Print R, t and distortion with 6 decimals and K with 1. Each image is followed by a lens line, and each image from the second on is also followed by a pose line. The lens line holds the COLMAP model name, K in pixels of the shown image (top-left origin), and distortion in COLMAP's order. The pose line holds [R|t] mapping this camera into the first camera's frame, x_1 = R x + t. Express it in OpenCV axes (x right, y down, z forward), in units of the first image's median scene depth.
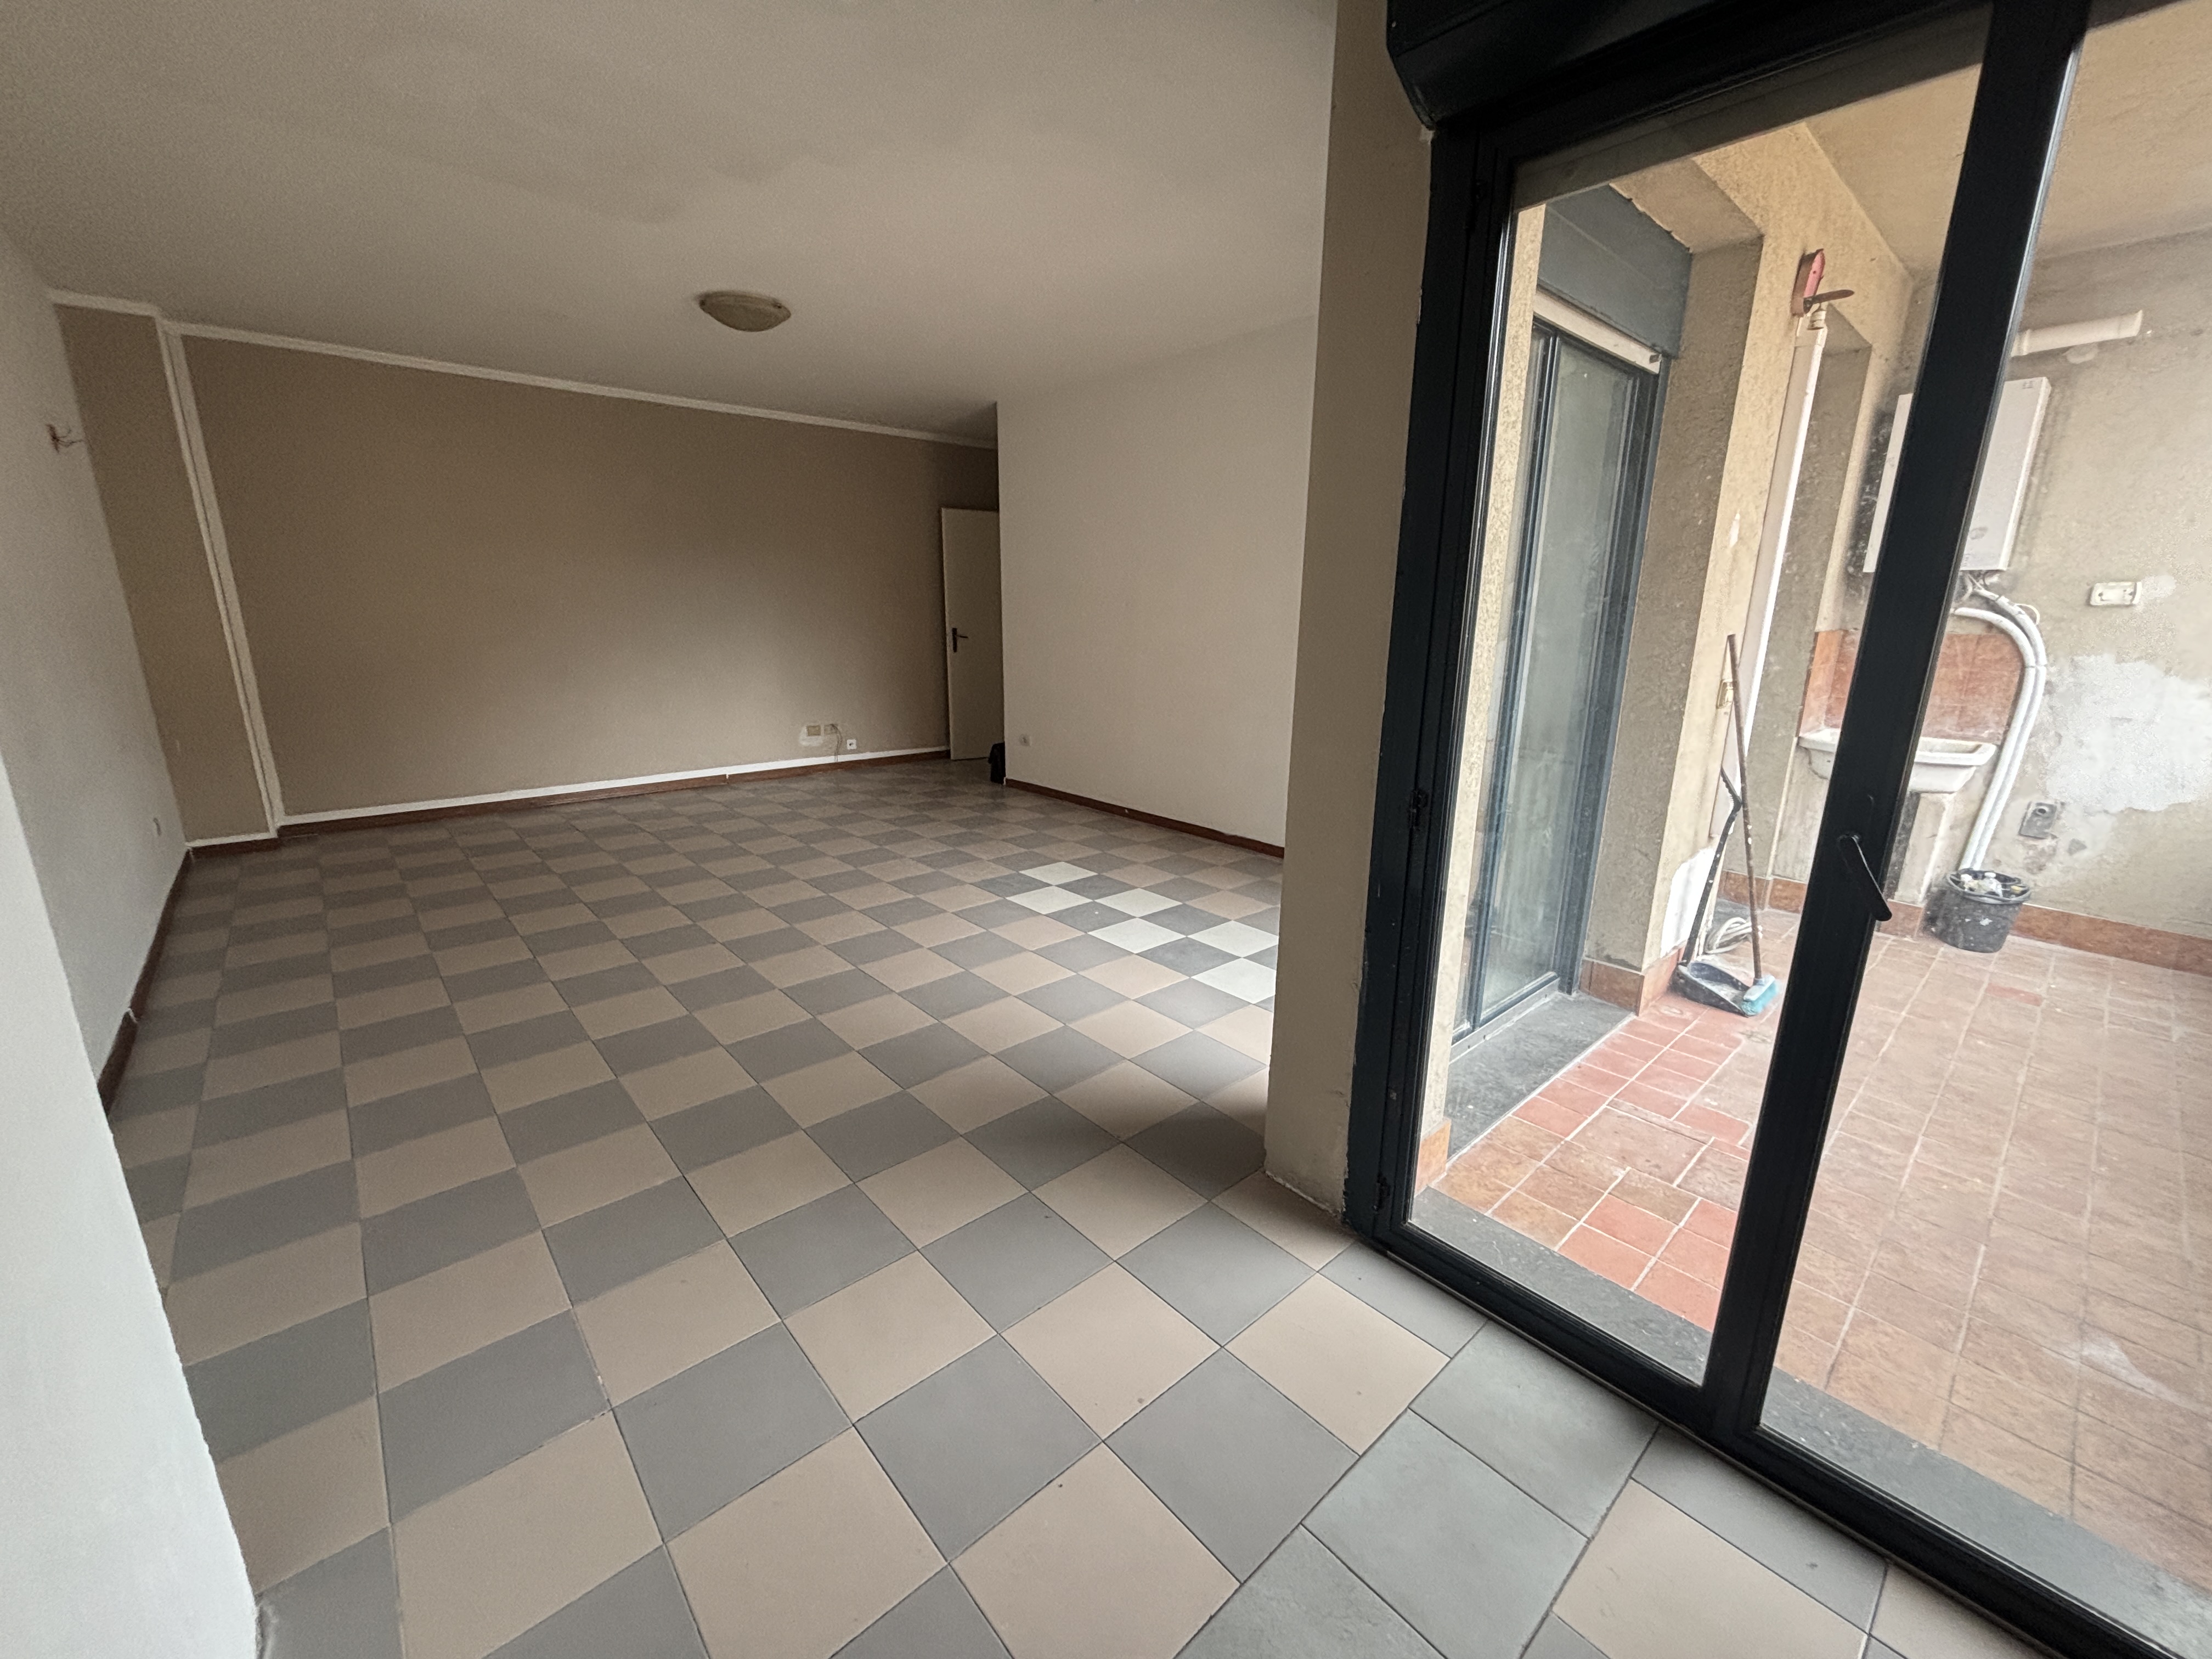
lens RADIAL K [[894.6, 0, 1106.0], [0, 894.6, 829.5], [0, 0, 1]] dist [0.005440, 0.000033]
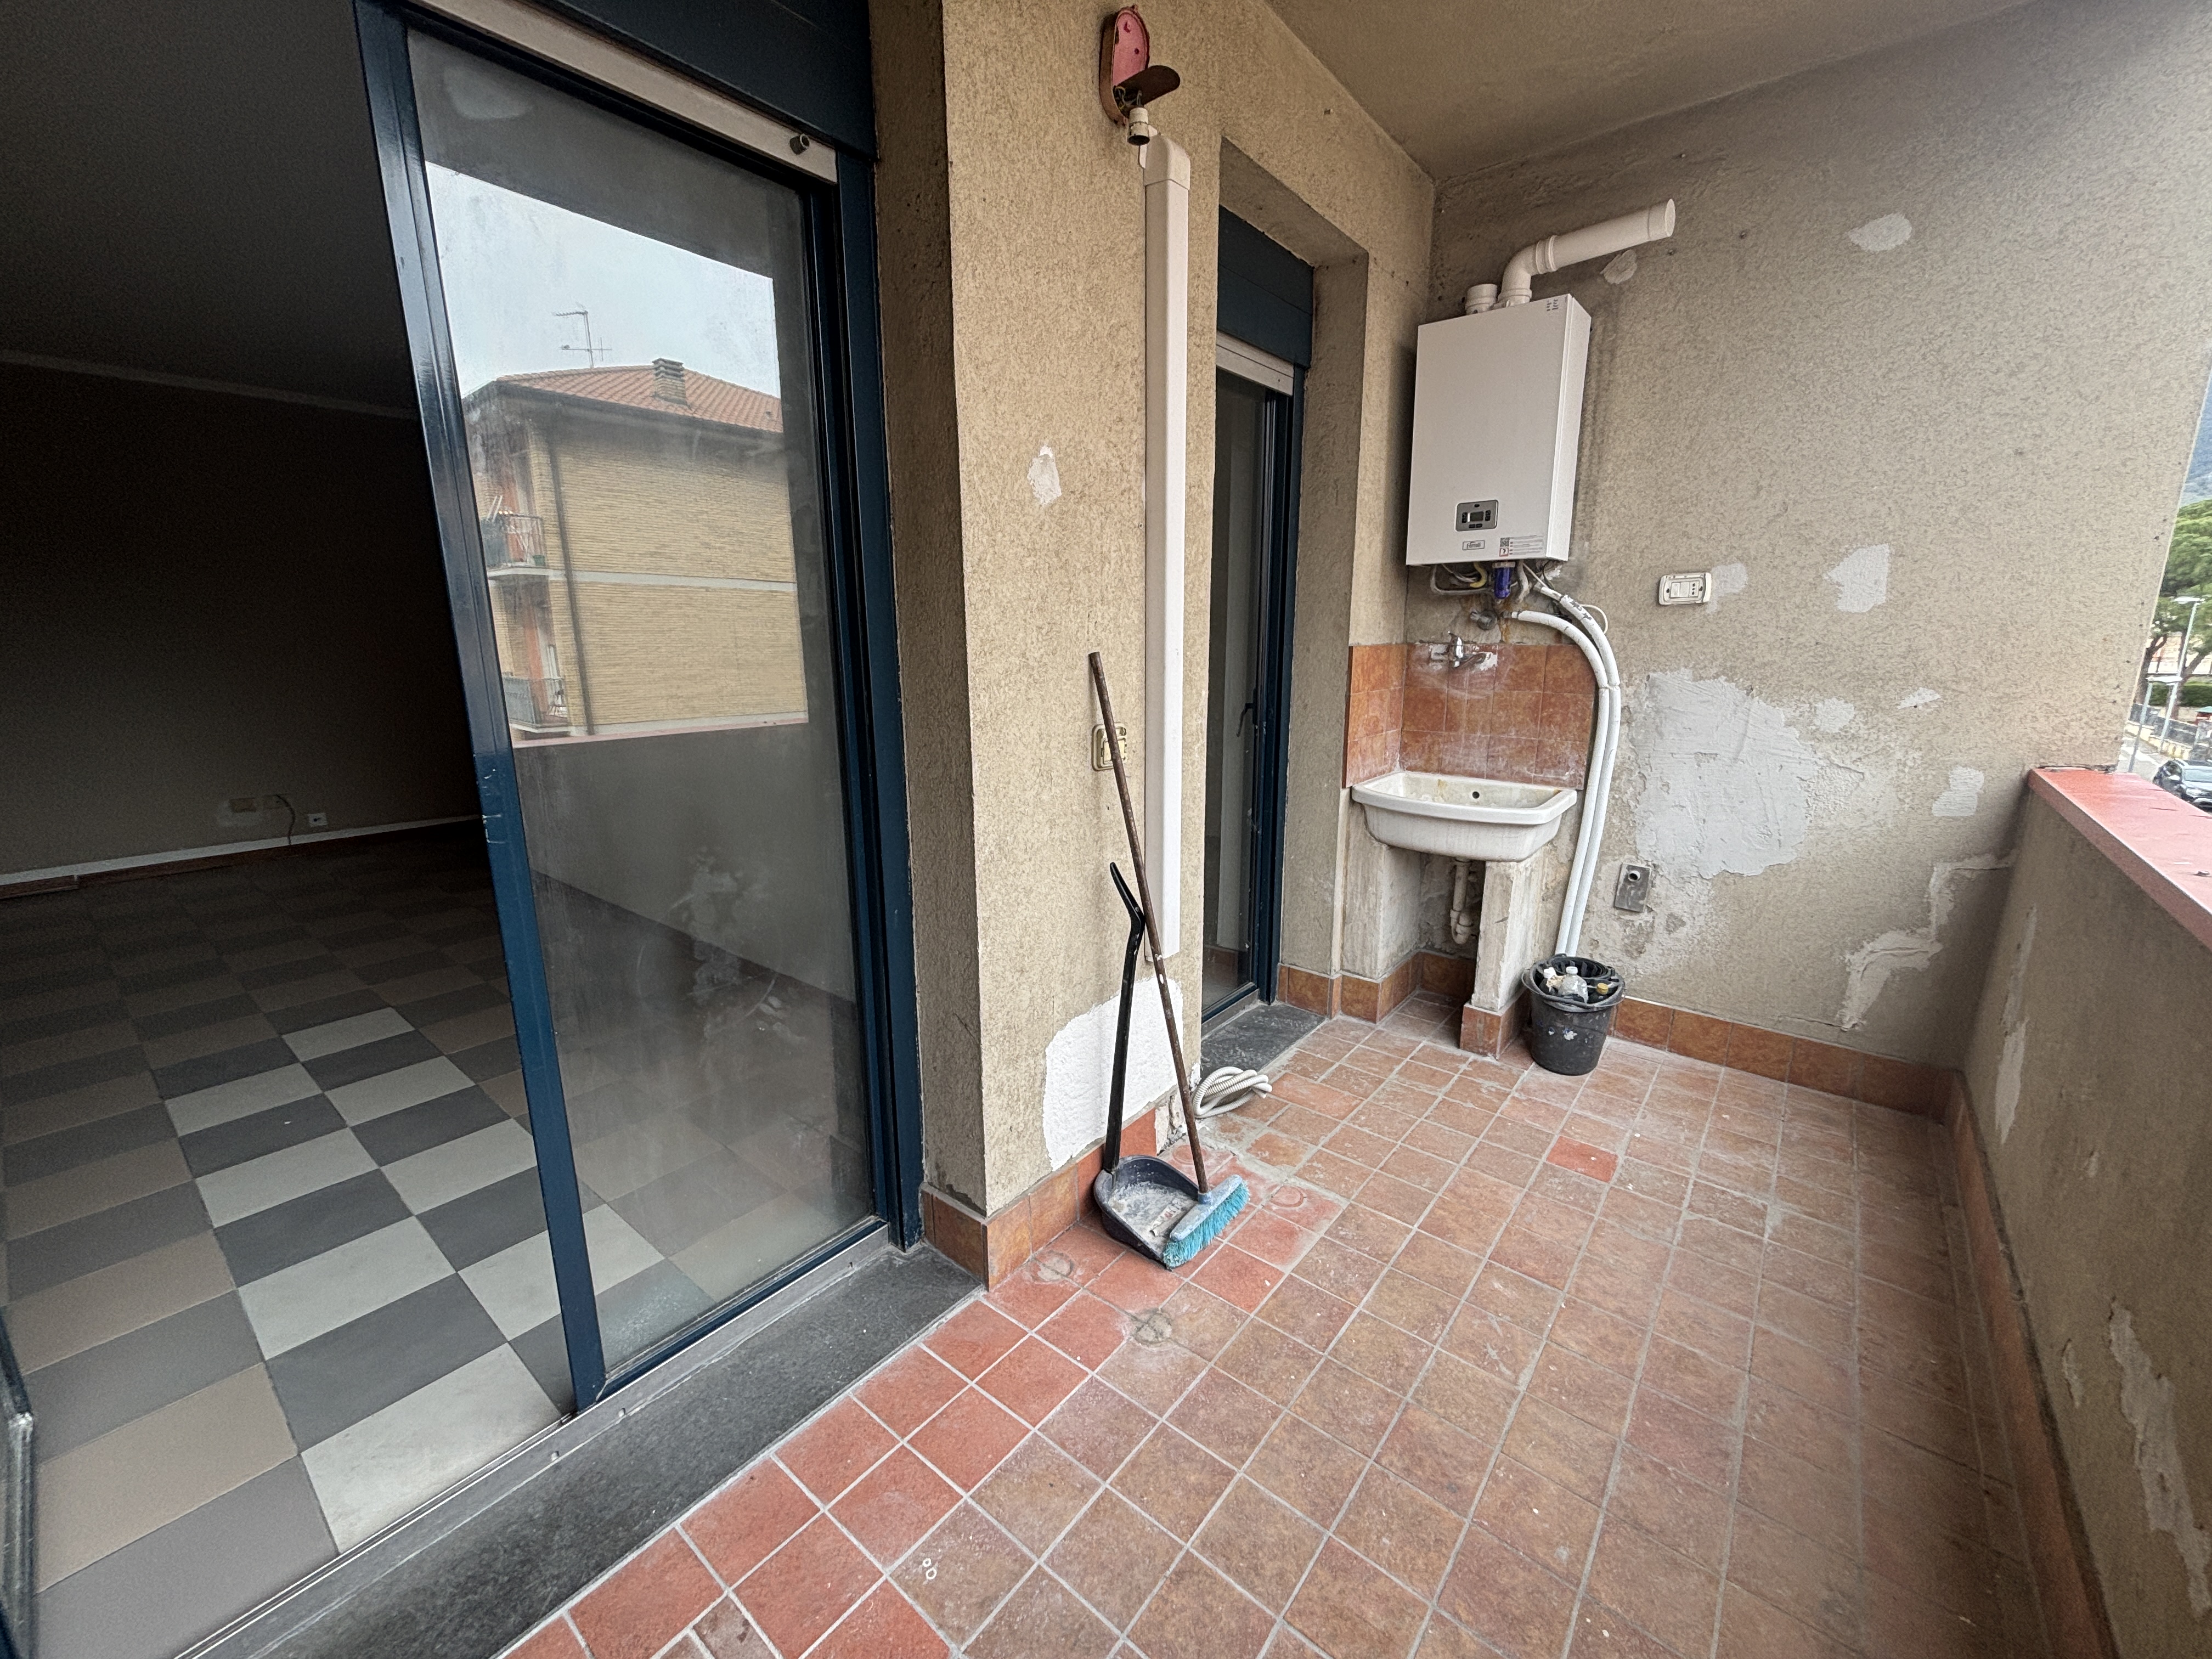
lens RADIAL K [[894.6, 0, 1101.0], [0, 894.6, 829.1], [0, 0, 1]] dist [-0.001256, 0.000411]
pose [[0.987502, -0.050639, 0.149253, 0.494990], [0.054586, 0.998256, -0.022468, -0.068908], [-0.147855, 0.030334, 0.988544, 0.326924]]
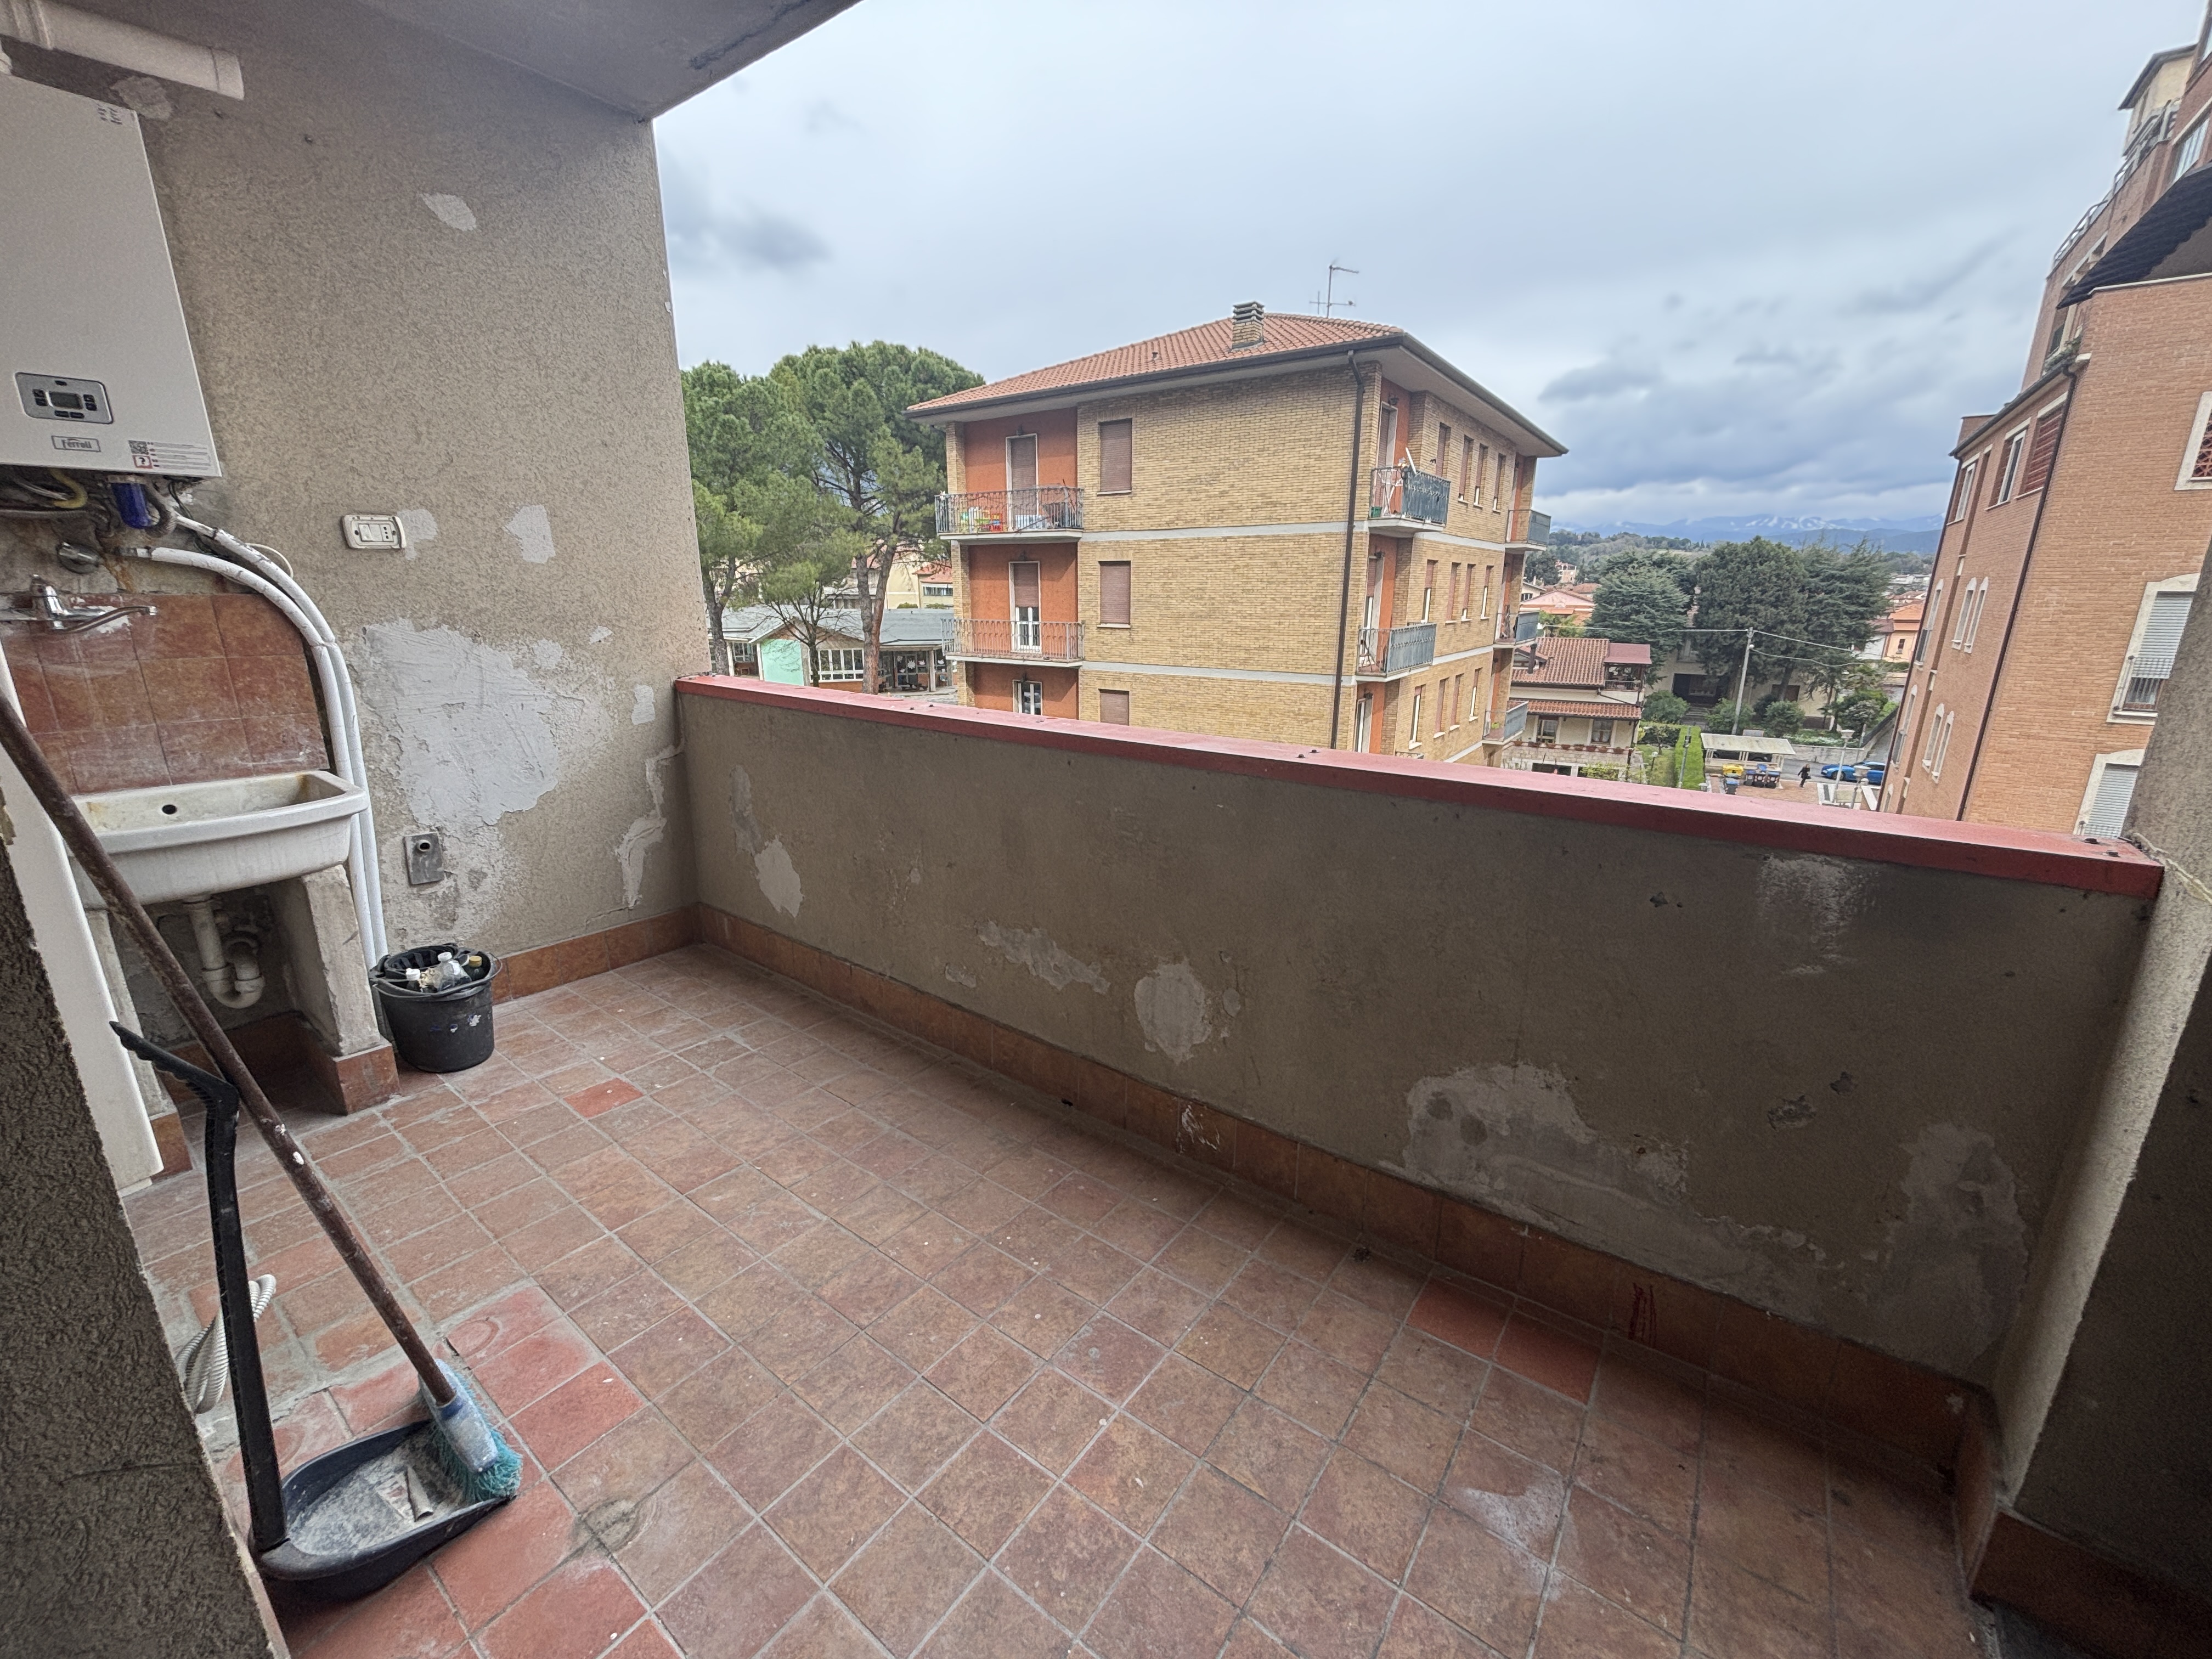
lens RADIAL K [[894.6, 0, 1101.0], [0, 894.6, 829.1], [0, 0, 1]] dist [-0.001256, 0.000411]
pose [[-0.193376, -0.266921, 0.944118, 0.287195], [0.236093, 0.921346, 0.308840, -0.125182], [-0.952295, 0.282622, -0.115148, 0.581634]]
